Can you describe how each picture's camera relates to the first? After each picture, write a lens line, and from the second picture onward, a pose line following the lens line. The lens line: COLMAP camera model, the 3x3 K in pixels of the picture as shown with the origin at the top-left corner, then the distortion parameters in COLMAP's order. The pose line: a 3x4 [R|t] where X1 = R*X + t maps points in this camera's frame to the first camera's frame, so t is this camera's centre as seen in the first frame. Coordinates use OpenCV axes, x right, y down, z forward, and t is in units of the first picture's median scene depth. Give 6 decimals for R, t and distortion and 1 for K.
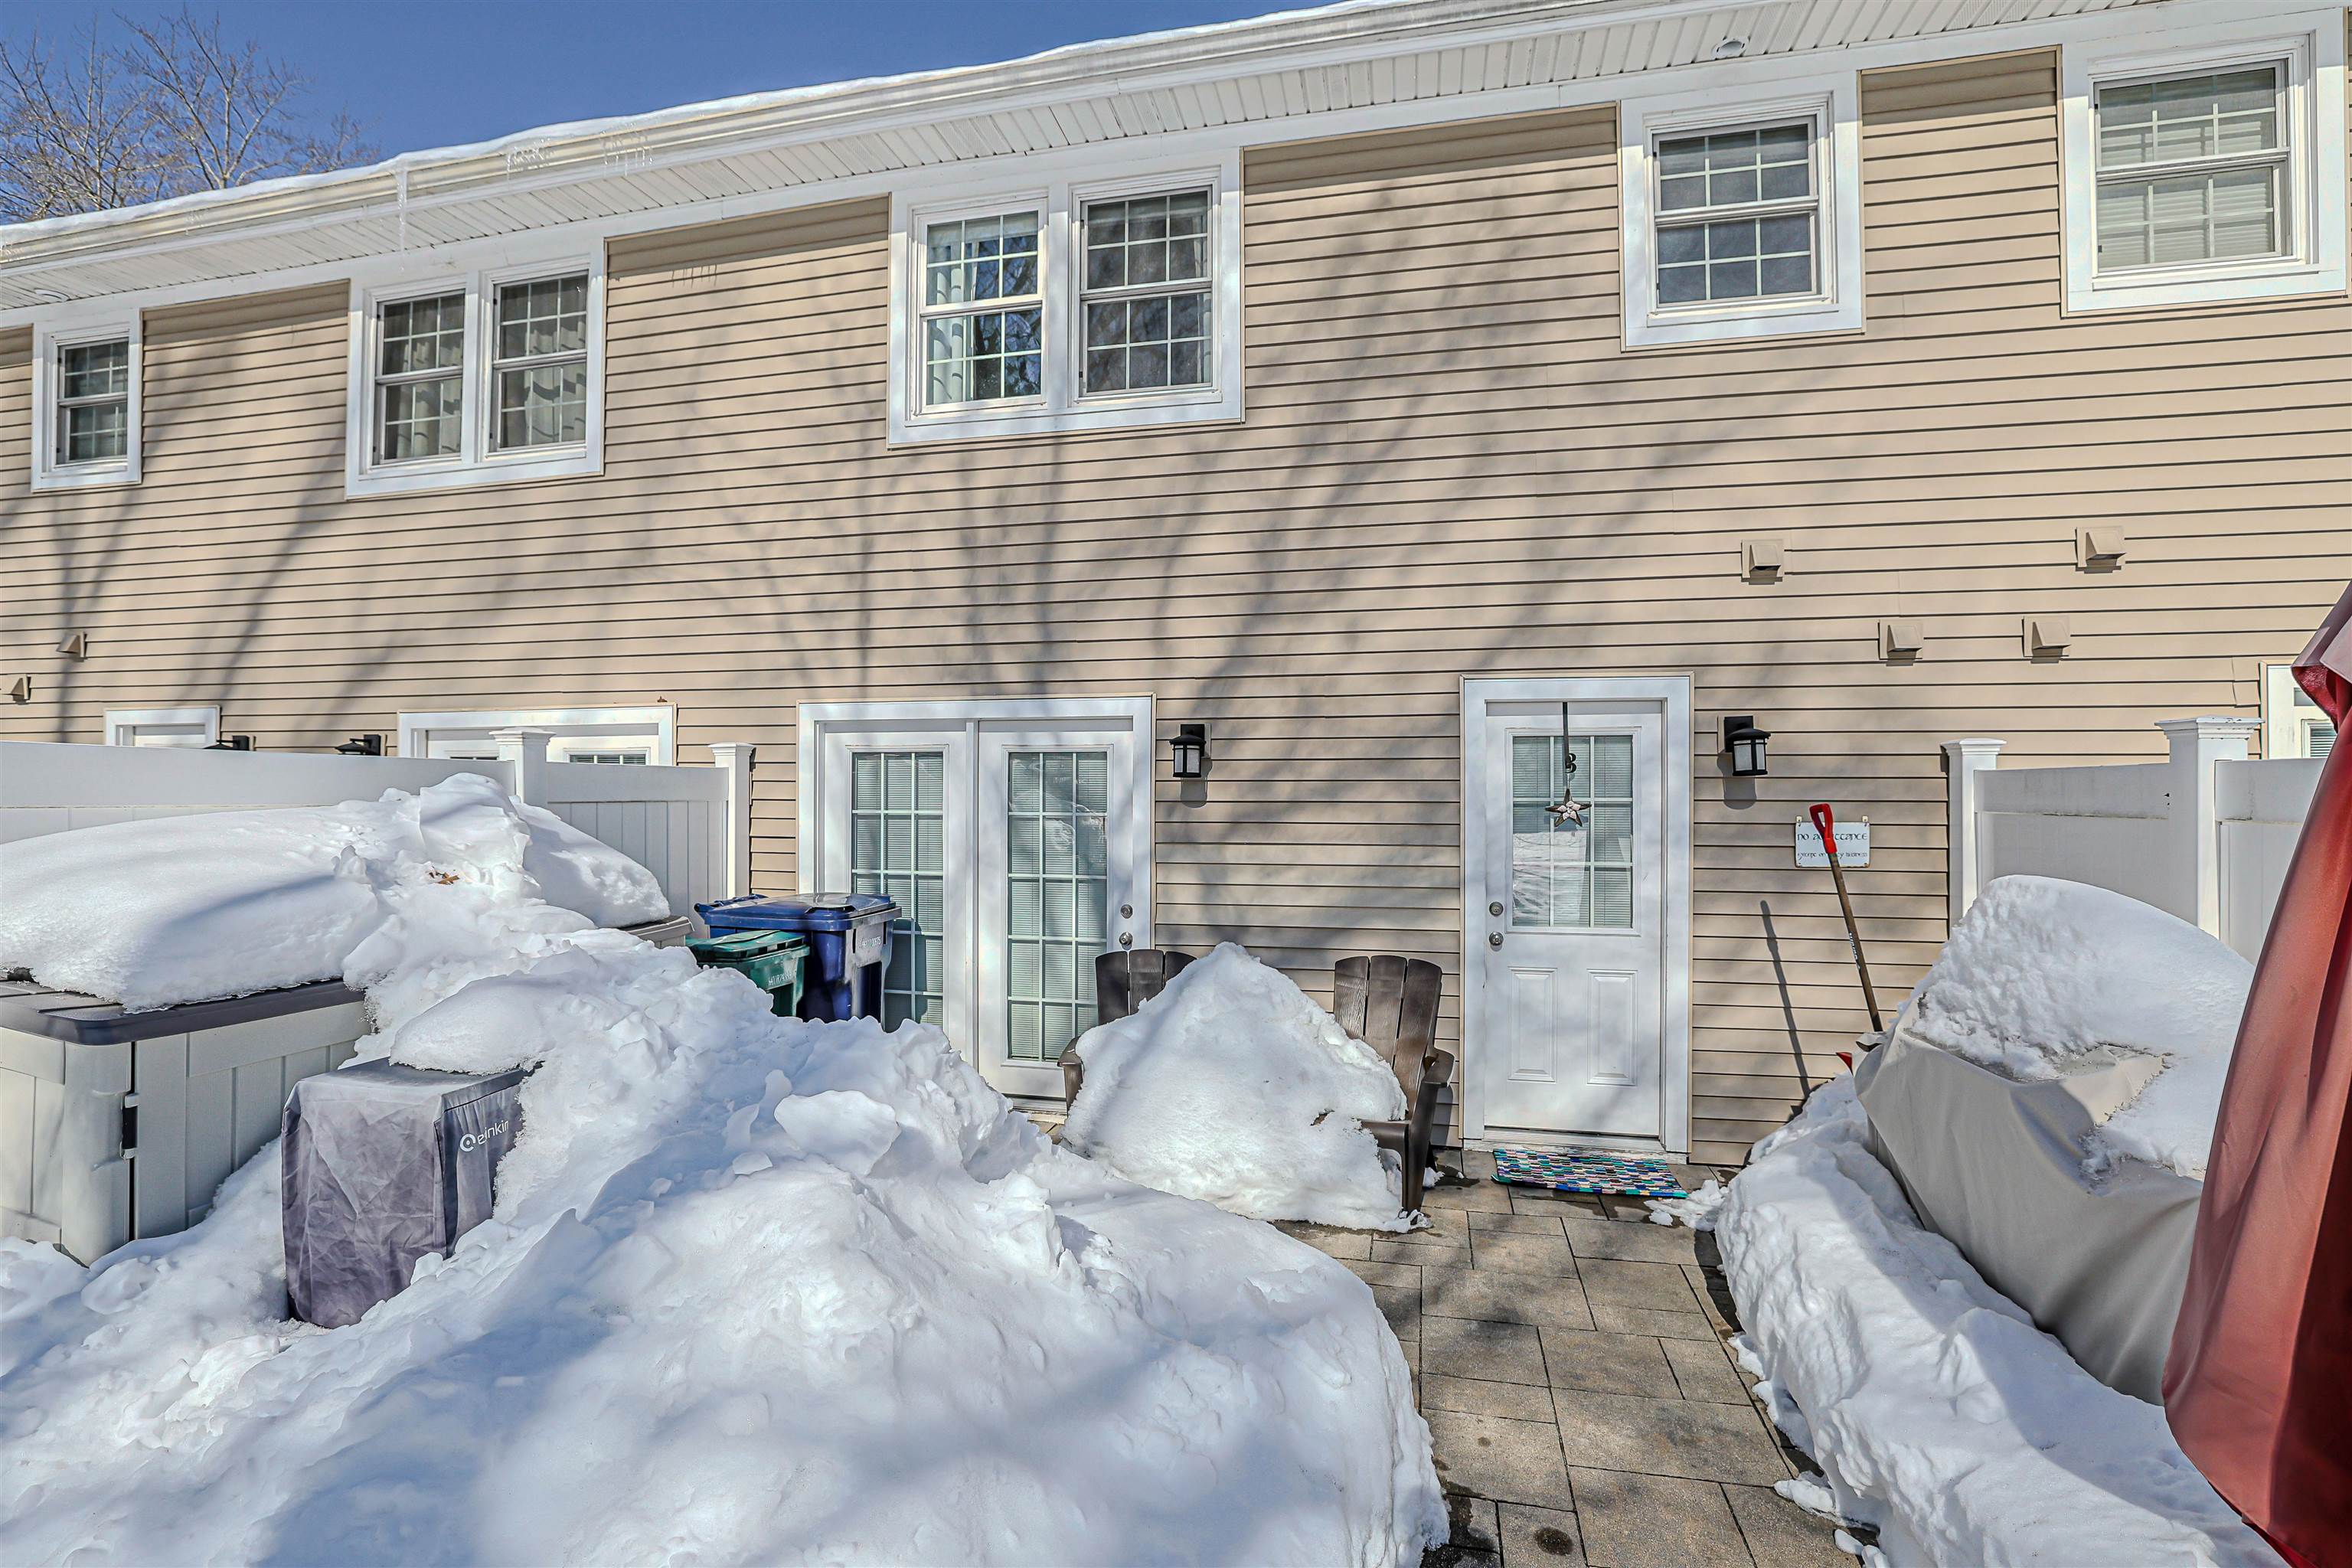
lens RADIAL K [[1039.4, 0, 1163.1], [0, 1039.4, 781.7], [0, 0, 1]] dist [-0.027238, 0.000347]
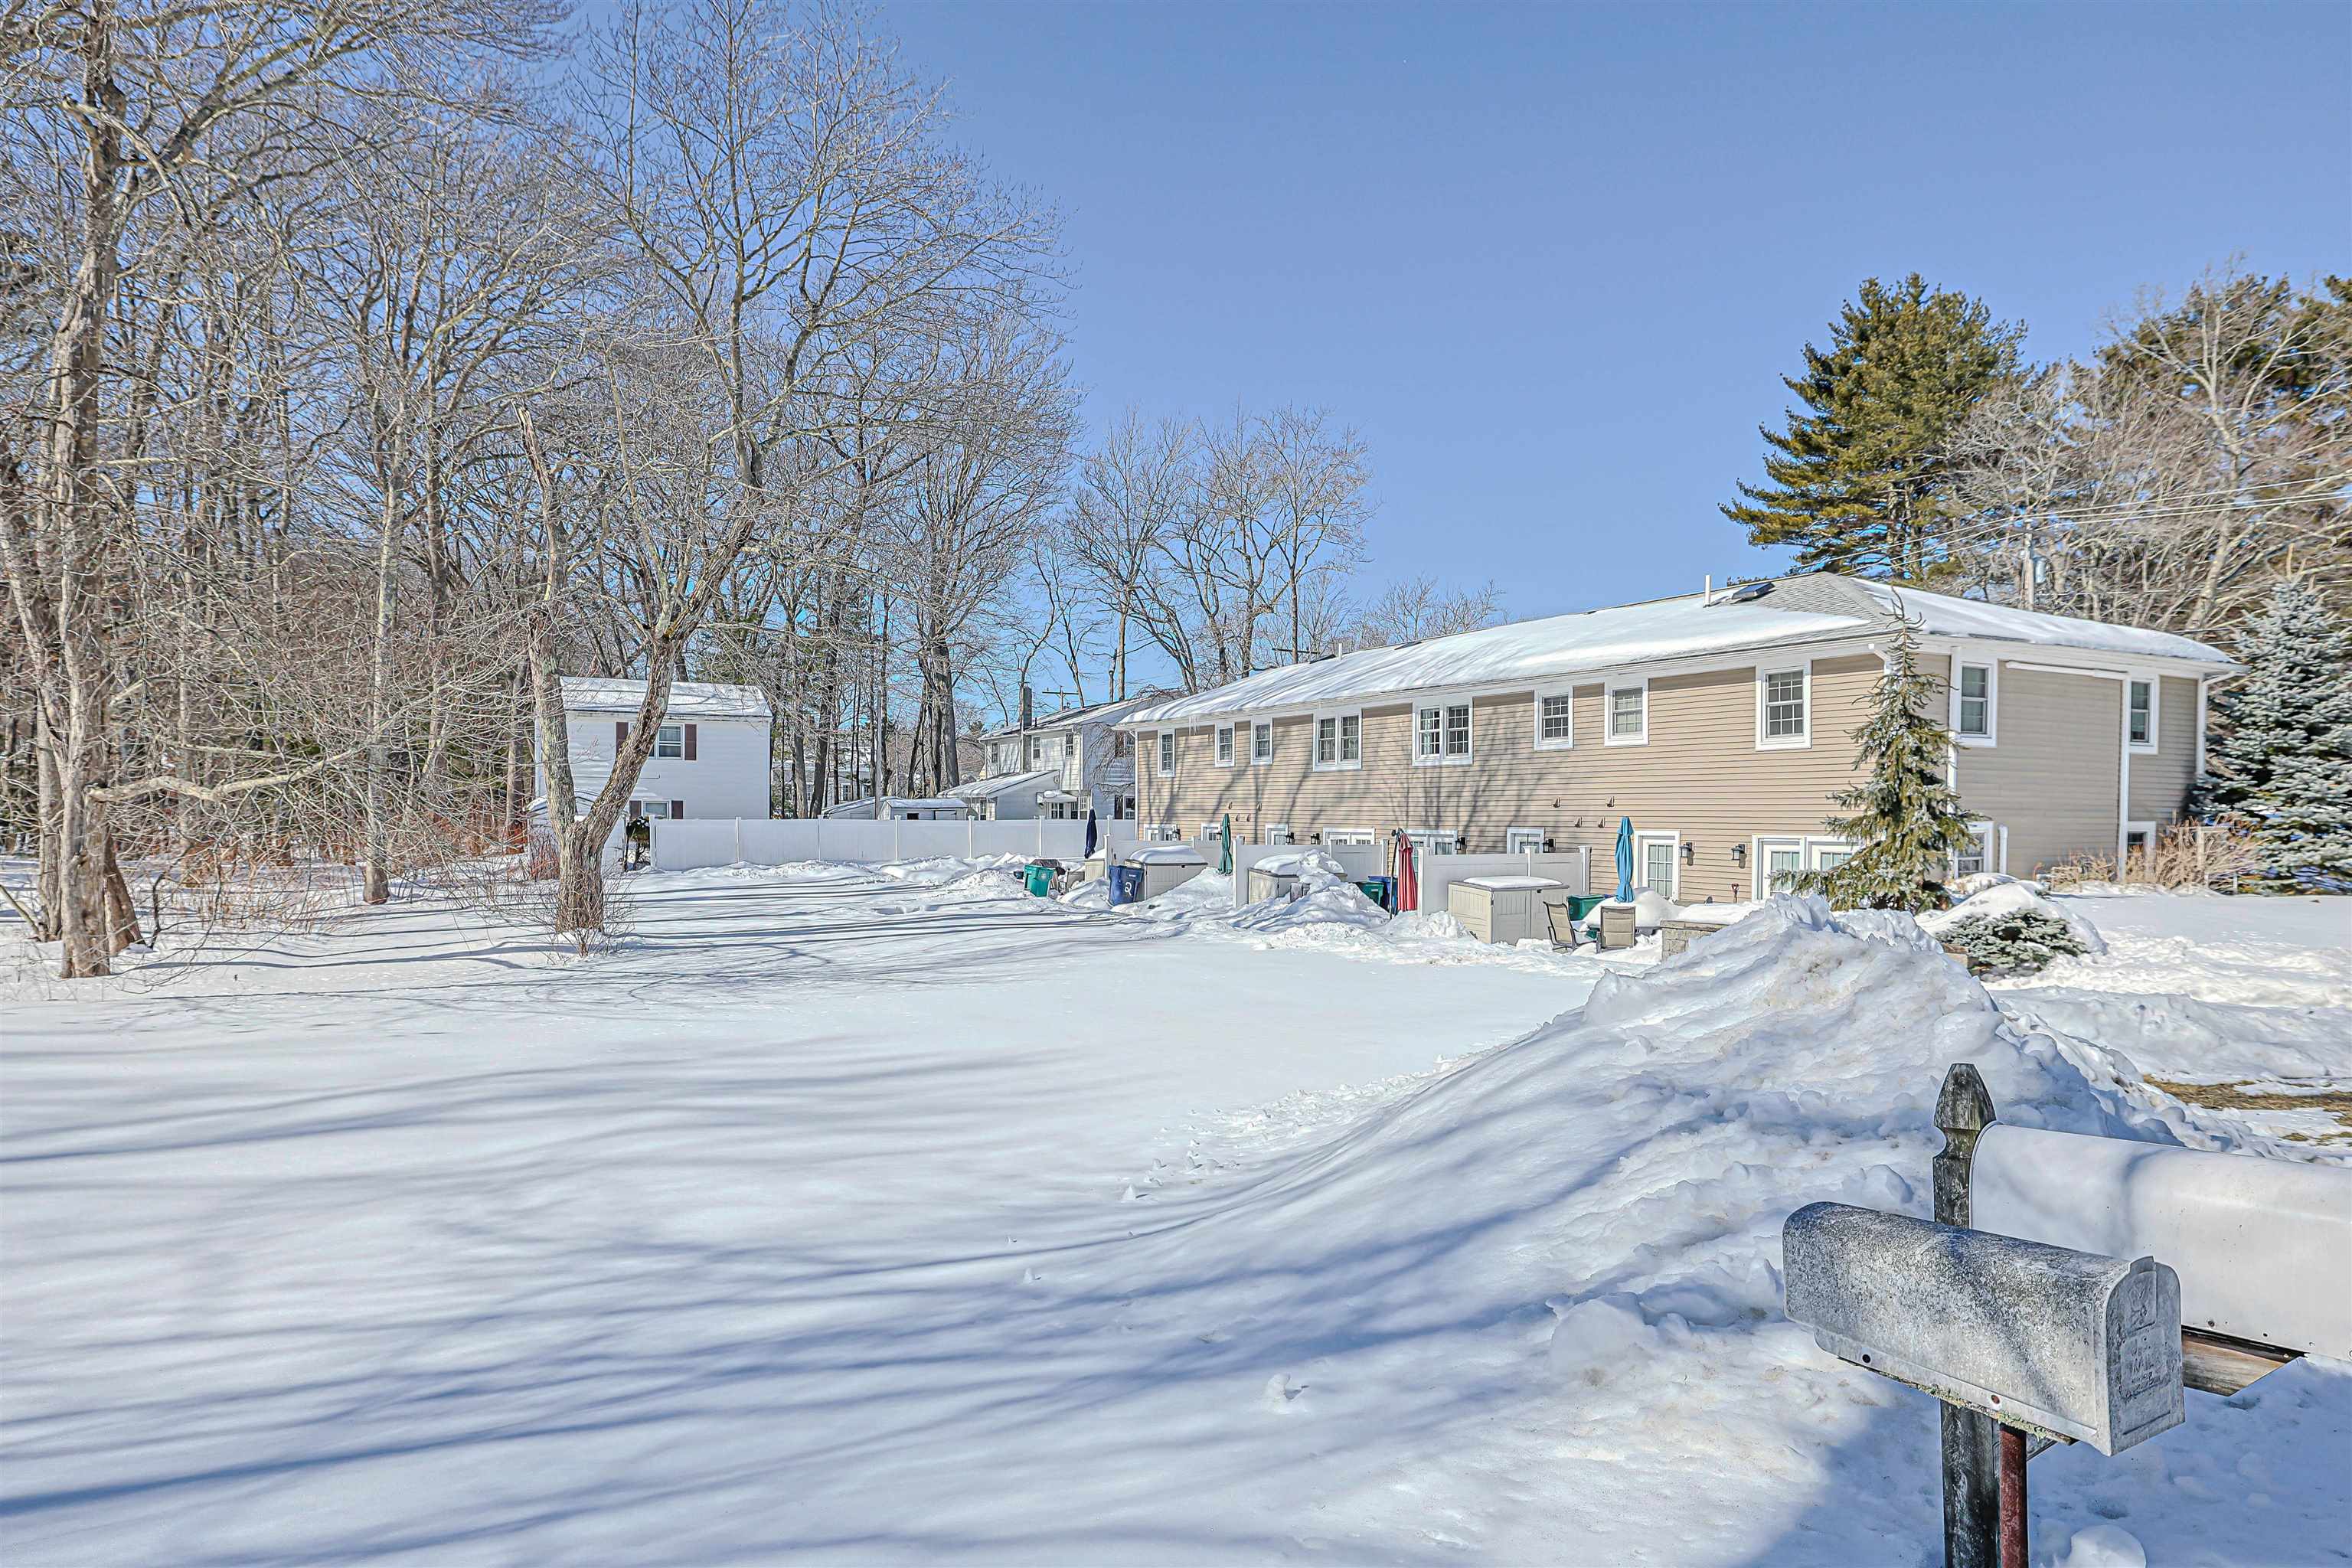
lens RADIAL K [[1362.6, 0, 1174.6], [0, 1362.6, 784.2], [0, 0, 1]] dist [-0.000023, -0.000008]
pose [[0.670124, -0.009714, -0.742185, 3.121115], [-0.022565, 0.999186, -0.033452, -0.055176], [0.741906, 0.039164, 0.669359, -3.306444]]
